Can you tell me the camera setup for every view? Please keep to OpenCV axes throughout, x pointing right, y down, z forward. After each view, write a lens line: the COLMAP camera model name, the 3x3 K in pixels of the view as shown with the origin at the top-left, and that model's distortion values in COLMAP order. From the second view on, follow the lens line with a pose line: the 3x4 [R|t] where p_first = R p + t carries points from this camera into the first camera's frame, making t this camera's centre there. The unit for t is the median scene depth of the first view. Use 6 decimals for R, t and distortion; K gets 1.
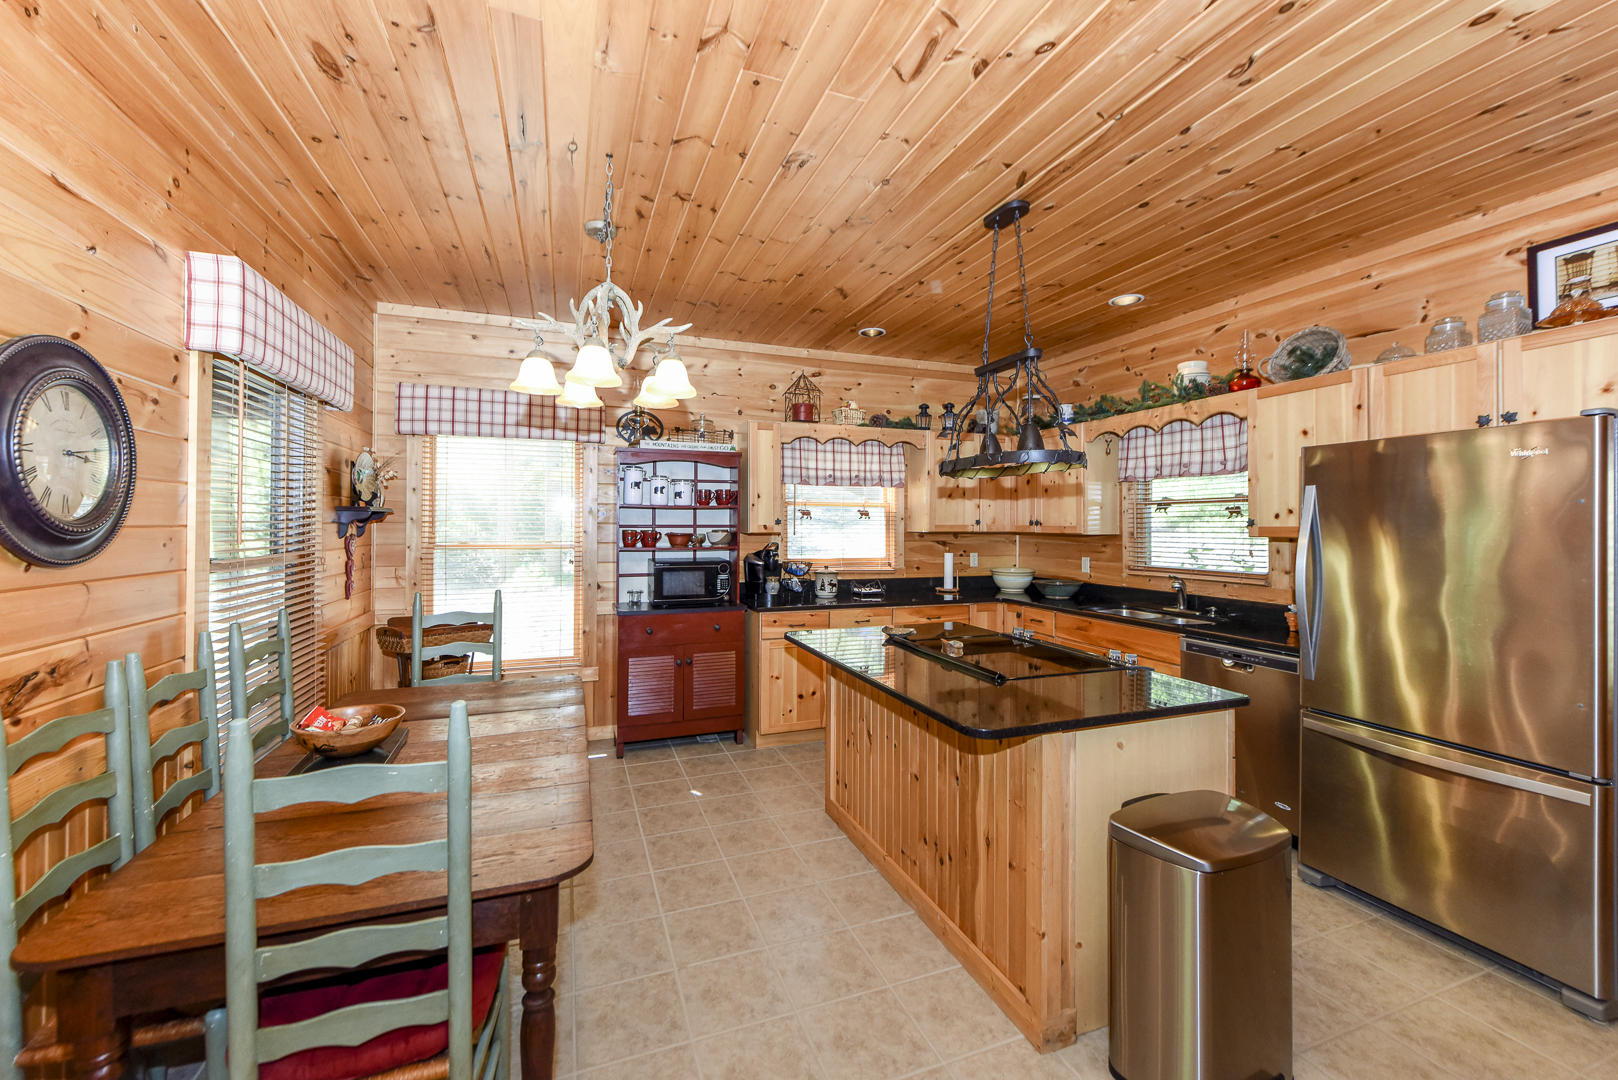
lens RADIAL K [[650.1, 0, 840.5], [0, 650.1, 518.0], [0, 0, 1]] dist [0.003671, -0.000903]
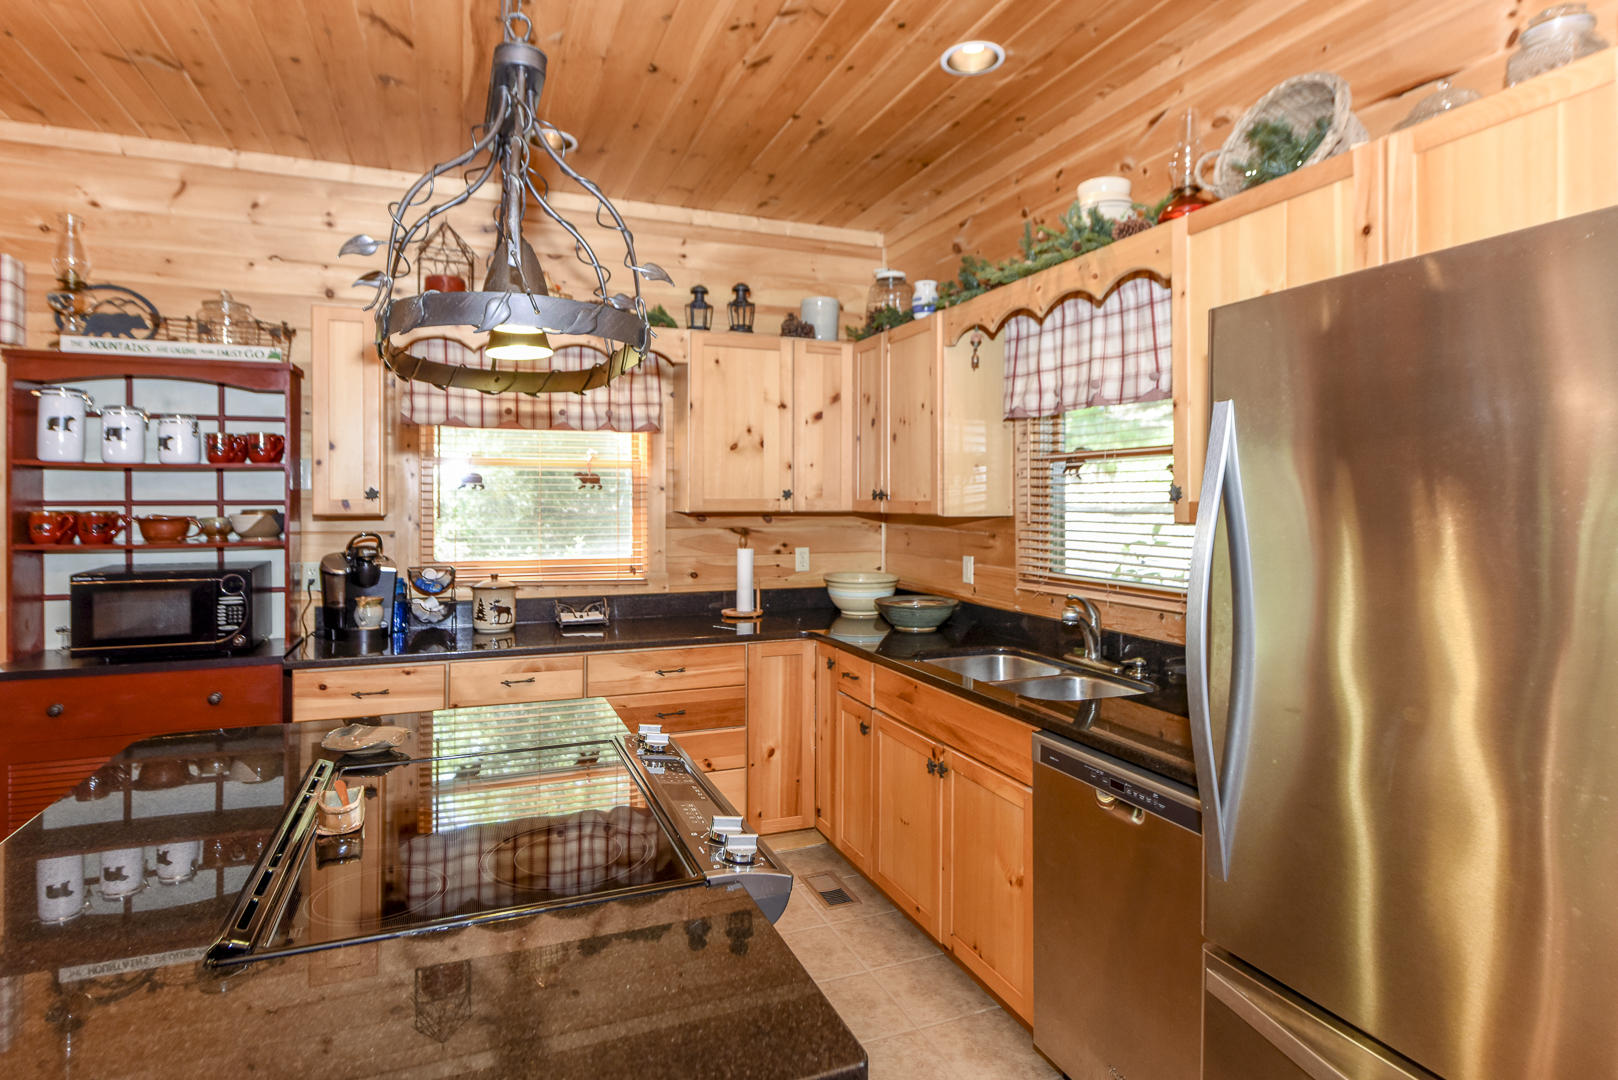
lens RADIAL K [[911.2, 0, 823.6], [0, 911.2, 489.9], [0, 0, 1]] dist [0.007105, 0.000489]
pose [[0.999492, -0.002163, 0.031802, 0.246232], [0.002150, 0.999998, 0.000454, 0.002647], [-0.031803, -0.000385, 0.999494, 0.236063]]
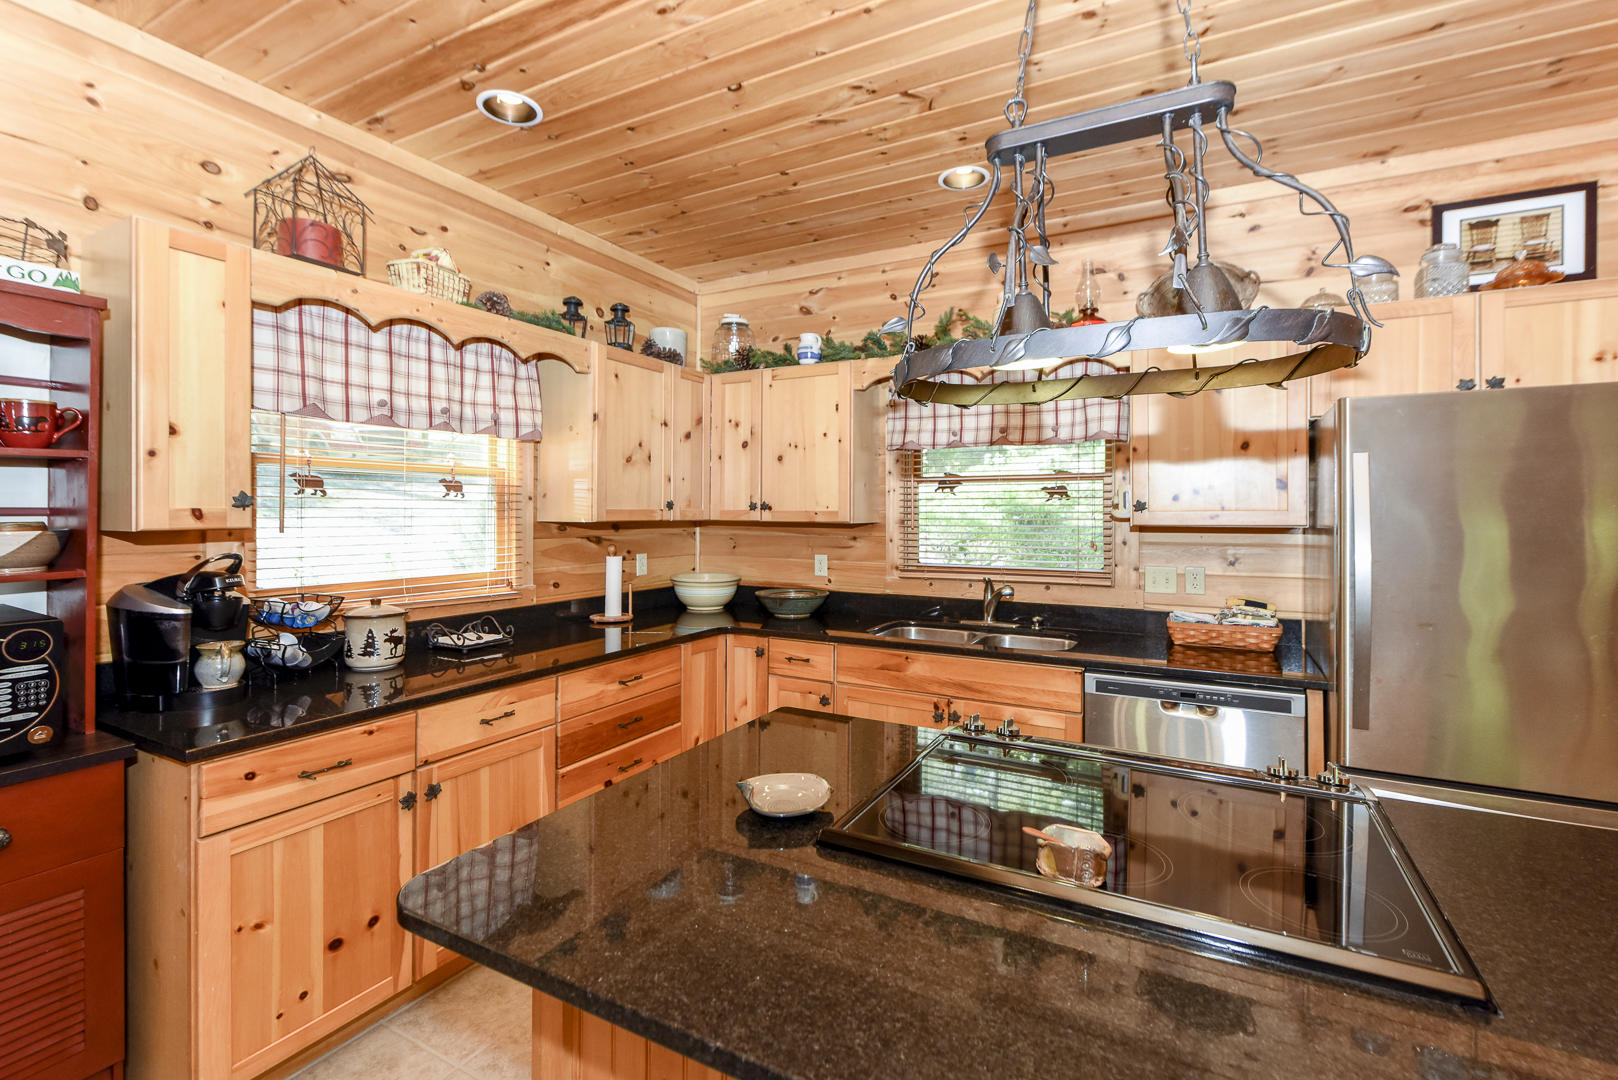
lens RADIAL K [[678.4, 0, 877.3], [0, 678.4, 510.9], [0, 0, 1]] dist [-0.001971, -0.001957]
pose [[0.741337, -0.000652, 0.671133, -0.084665], [-0.007386, 0.999931, 0.009130, 0.005248], [-0.671093, -0.011726, 0.741281, 0.440121]]
